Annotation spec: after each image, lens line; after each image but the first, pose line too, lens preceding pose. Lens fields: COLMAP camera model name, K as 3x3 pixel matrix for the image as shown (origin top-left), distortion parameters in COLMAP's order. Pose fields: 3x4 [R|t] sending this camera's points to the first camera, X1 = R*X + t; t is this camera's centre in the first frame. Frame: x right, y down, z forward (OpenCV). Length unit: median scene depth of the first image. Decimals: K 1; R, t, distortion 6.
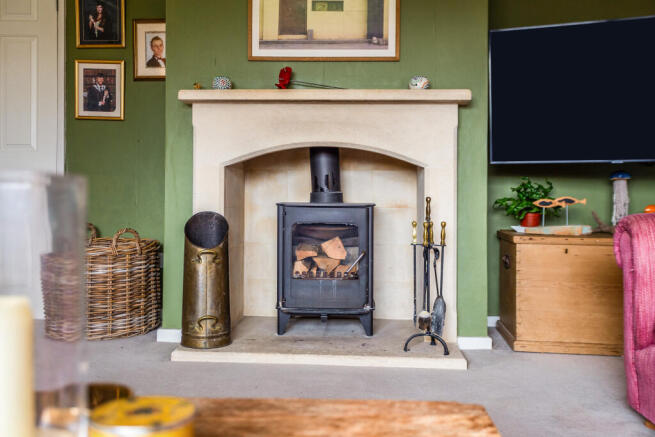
lens RADIAL K [[606.8, 0, 327.5], [0, 606.8, 198.0], [0, 0, 1]] dist [-0.000983, 0.003068]
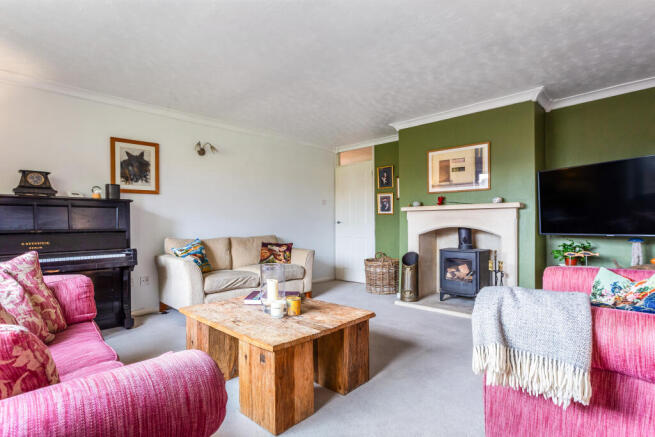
lens RADIAL K [[331.6, 0, 327.5], [0, 331.6, 218.5], [0, 0, 1]] dist [0.000036, 0.000043]
pose [[0.755374, -0.020362, -0.654977, 0.473177], [0.012725, 0.999784, -0.016405, -0.103157], [0.655170, 0.004057, 0.755471, -0.356253]]
